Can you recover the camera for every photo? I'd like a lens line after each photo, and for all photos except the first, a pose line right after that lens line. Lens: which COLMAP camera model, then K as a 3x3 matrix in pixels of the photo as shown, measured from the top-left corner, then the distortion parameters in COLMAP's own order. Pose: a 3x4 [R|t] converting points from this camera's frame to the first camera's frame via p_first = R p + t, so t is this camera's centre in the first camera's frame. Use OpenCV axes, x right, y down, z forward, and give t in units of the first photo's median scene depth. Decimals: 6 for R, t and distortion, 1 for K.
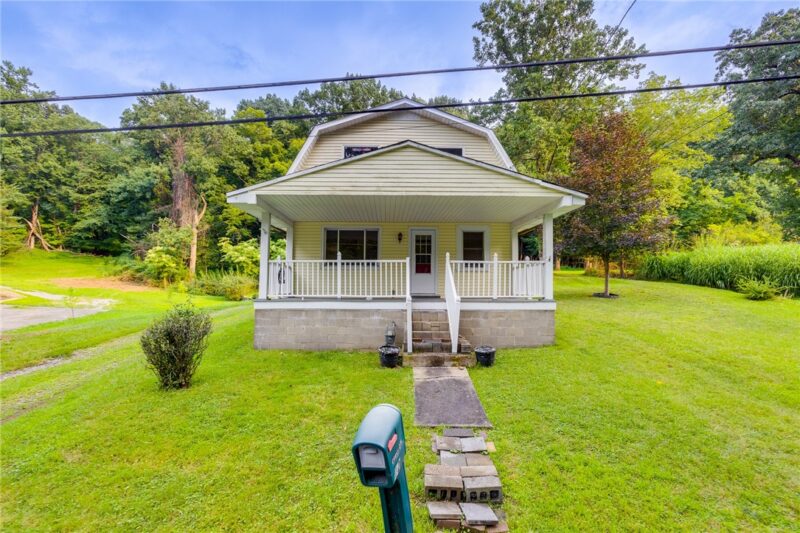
lens RADIAL K [[395.4, 0, 401.4], [0, 395.4, 284.2], [0, 0, 1]] dist [0.001841, 0.000642]
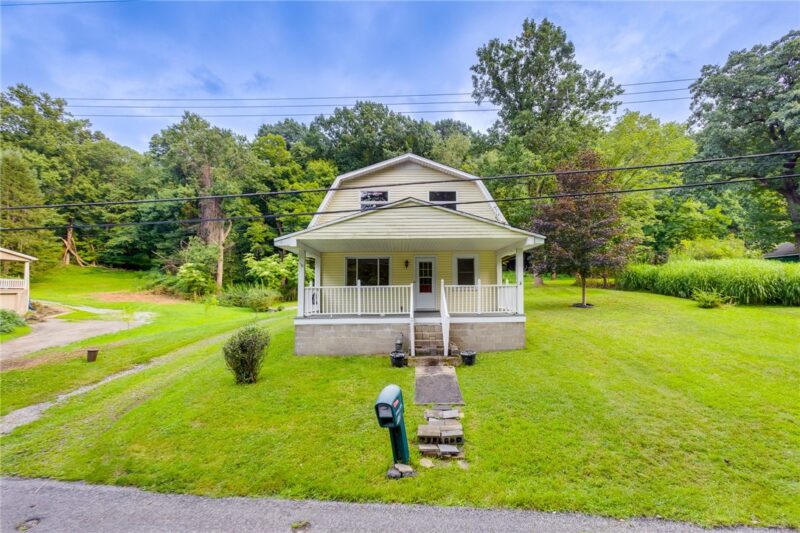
lens RADIAL K [[389.1, 0, 420.9], [0, 389.1, 292.8], [0, 0, 1]] dist [-0.001392, -0.000203]
pose [[0.999770, -0.011668, 0.017972, 0.012567], [0.011510, 0.999895, 0.008858, -0.026067], [-0.018074, -0.008649, 0.999799, -0.155849]]
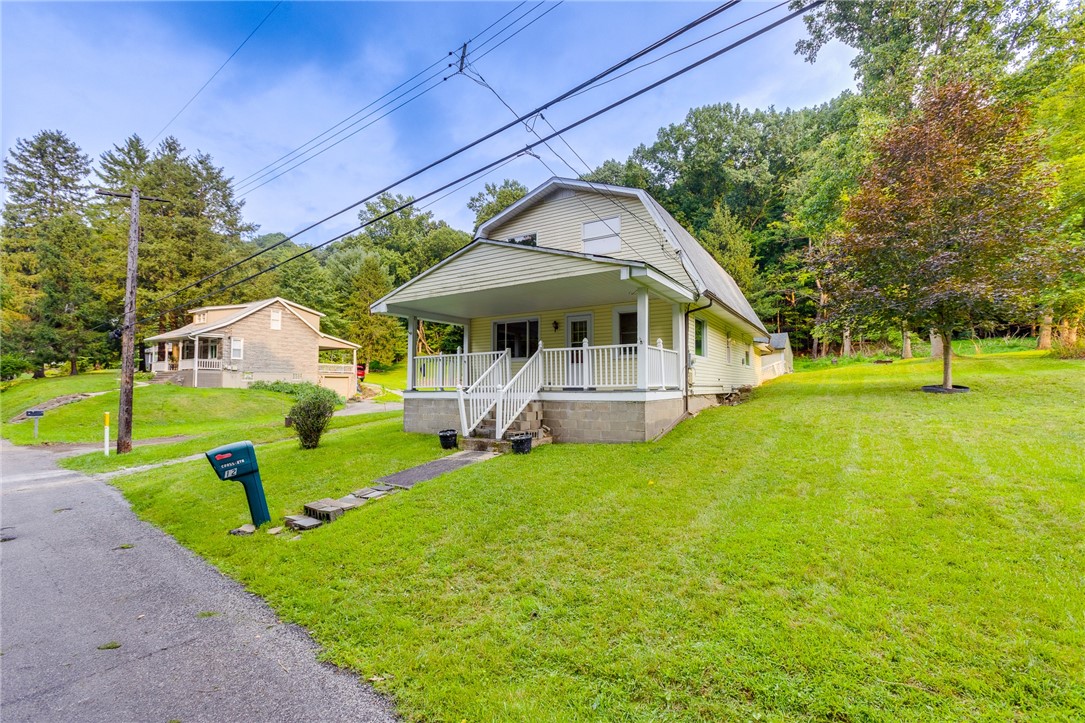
lens RADIAL K [[526.9, 0, 540.6], [0, 526.9, 383.9], [0, 0, 1]] dist [0.000163, 0.000059]
pose [[0.809603, -0.011422, -0.586867, 0.481121], [0.010650, 0.999932, -0.004769, 0.017155], [0.586882, -0.002389, 0.809669, -0.022632]]
